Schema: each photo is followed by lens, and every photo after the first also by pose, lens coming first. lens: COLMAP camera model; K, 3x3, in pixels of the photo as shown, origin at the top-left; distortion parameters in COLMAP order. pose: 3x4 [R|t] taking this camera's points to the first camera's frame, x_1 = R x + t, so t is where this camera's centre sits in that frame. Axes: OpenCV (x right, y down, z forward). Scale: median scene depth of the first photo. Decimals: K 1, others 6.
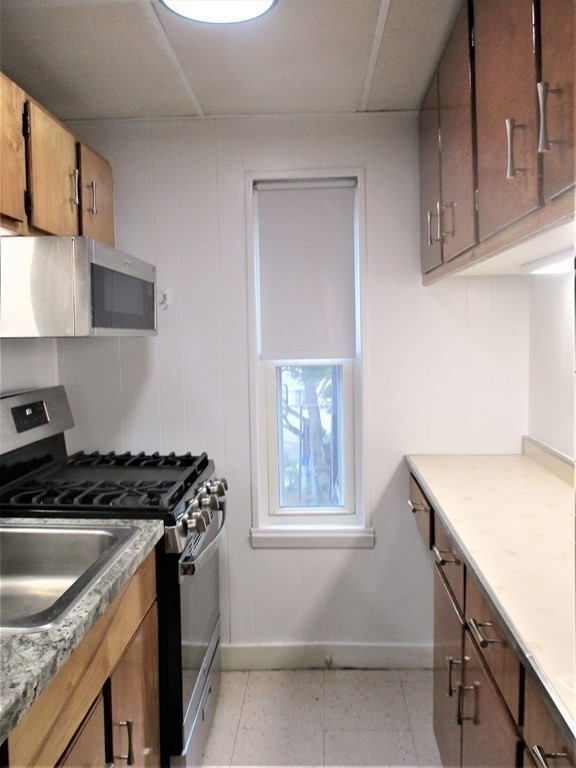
lens RADIAL K [[671.6, 0, 287.1], [0, 671.6, 379.7], [0, 0, 1]] dist [-0.037933, 0.017700]
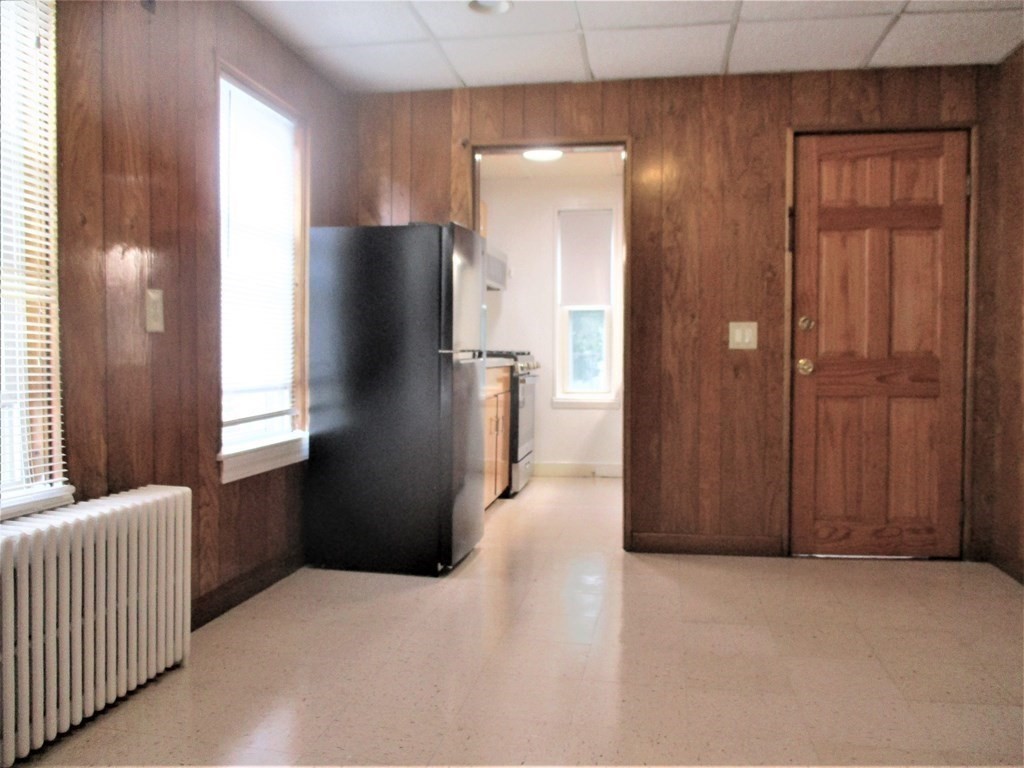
lens RADIAL K [[895.5, 0, 513.4], [0, 895.5, 382.8], [0, 0, 1]] dist [-0.037933, 0.017700]
pose [[0.992333, 0.021219, -0.121757, 0.151583], [-0.025622, 0.999069, -0.034711, 0.295040], [0.120907, 0.037564, 0.991953, -1.586787]]
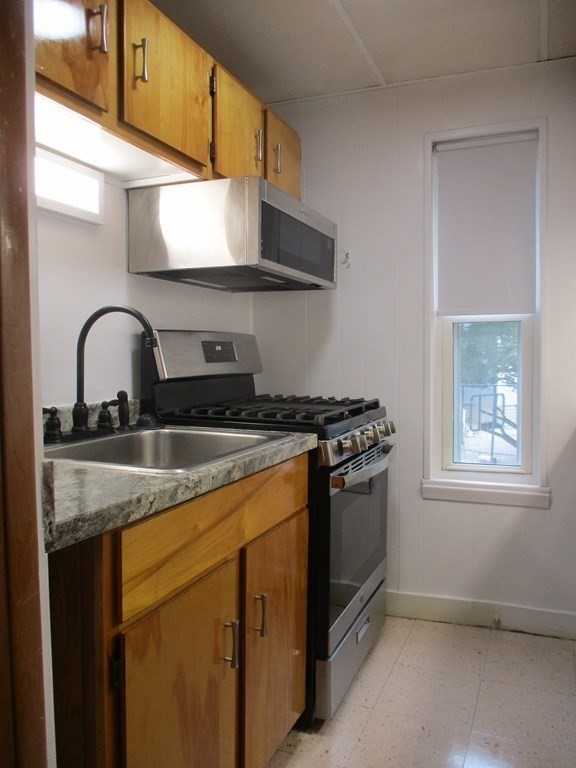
lens RADIAL K [[631.2, 0, 286.1], [0, 631.2, 382.8], [0, 0, 1]] dist [-0.039944, 0.000121]
pose [[0.940134, 0.027477, -0.339696, 0.080436], [-0.035007, 0.999258, -0.016058, 0.105973], [0.339003, 0.026988, 0.940398, 0.020385]]
